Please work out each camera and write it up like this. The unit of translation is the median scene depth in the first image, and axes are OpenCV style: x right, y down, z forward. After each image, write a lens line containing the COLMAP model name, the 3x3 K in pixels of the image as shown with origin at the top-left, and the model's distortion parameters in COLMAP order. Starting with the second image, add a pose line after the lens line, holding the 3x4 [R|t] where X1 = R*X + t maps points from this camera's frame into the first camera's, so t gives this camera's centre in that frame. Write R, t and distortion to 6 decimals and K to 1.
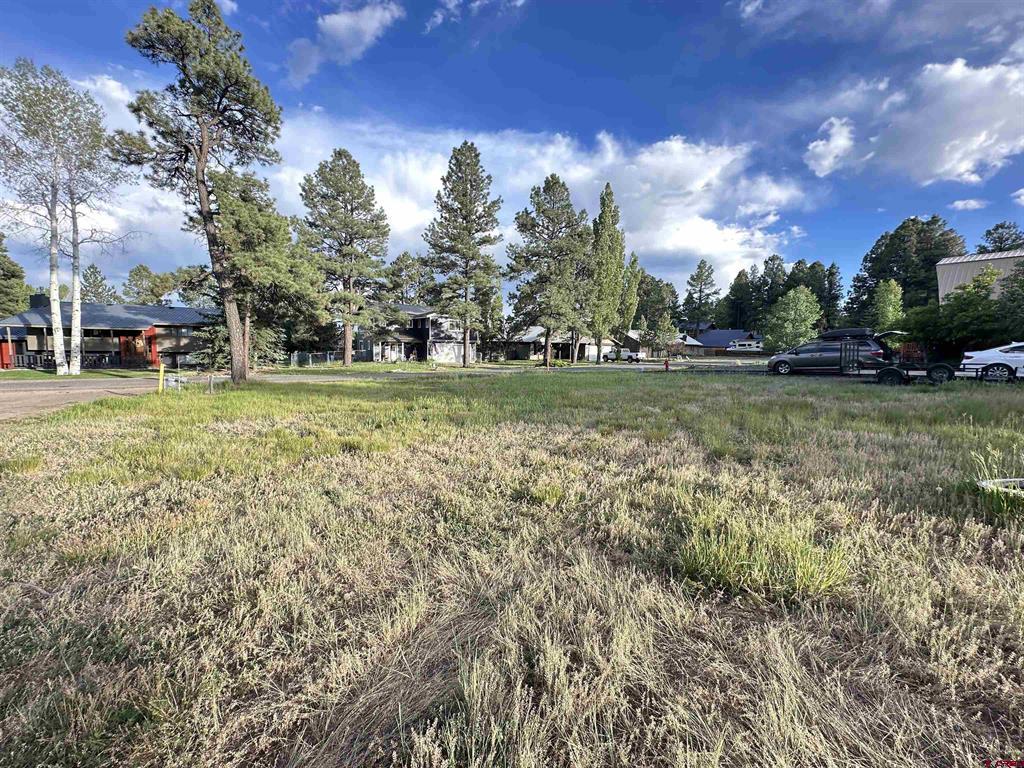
lens RADIAL K [[409.7, 0, 510.8], [0, 409.7, 380.9], [0, 0, 1]] dist [-0.001887, 0.000125]
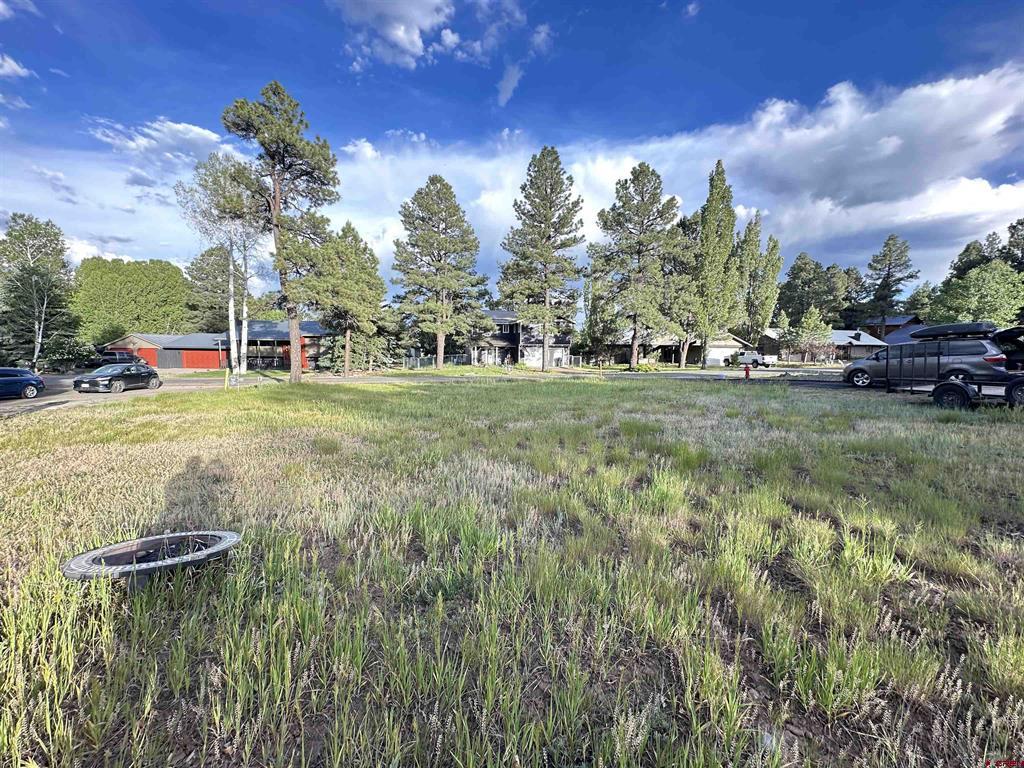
lens RADIAL K [[409.8, 0, 512.0], [0, 409.8, 384.0], [0, 0, 1]] dist [-0.000279, -0.000067]
pose [[0.928389, 0.022292, -0.370940, 0.197987], [-0.021726, 0.999748, 0.005704, -0.006653], [0.370973, 0.002763, 0.928639, 0.039251]]
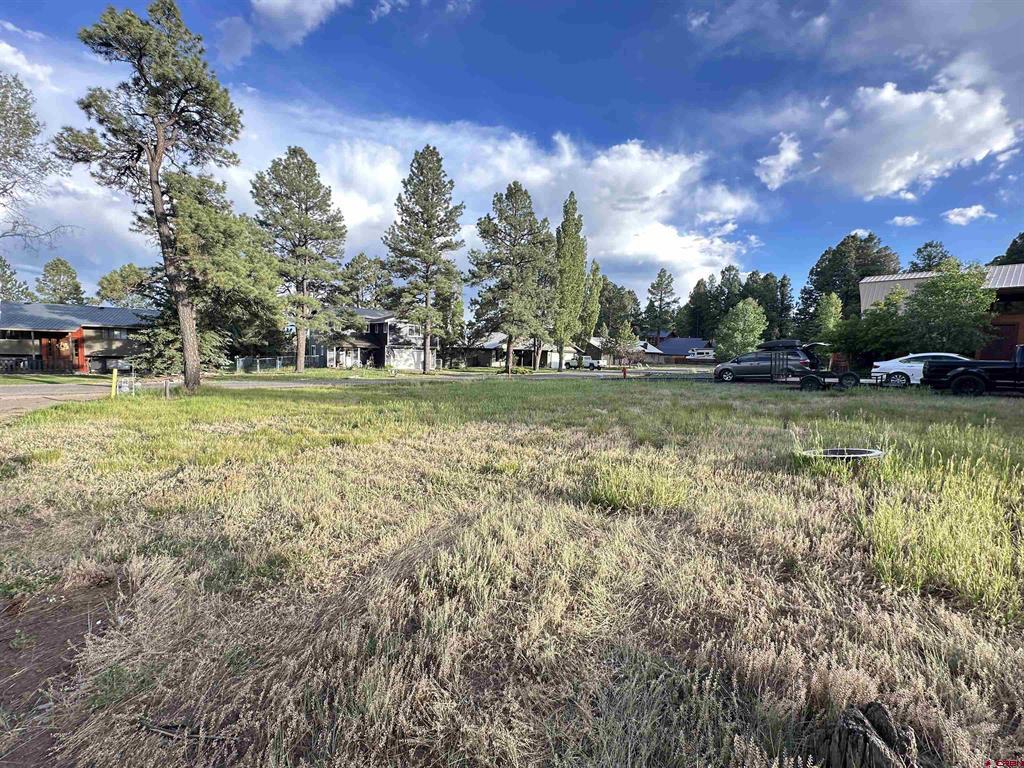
lens RADIAL K [[433.6, 0, 512.0], [0, 433.6, 384.0], [0, 0, 1]] dist [0.000721, 0.000553]
pose [[0.995544, 0.001756, 0.094281, -0.003517], [-0.000710, 0.999938, -0.011127, 0.002190], [-0.094295, 0.011010, 0.995483, -0.050956]]
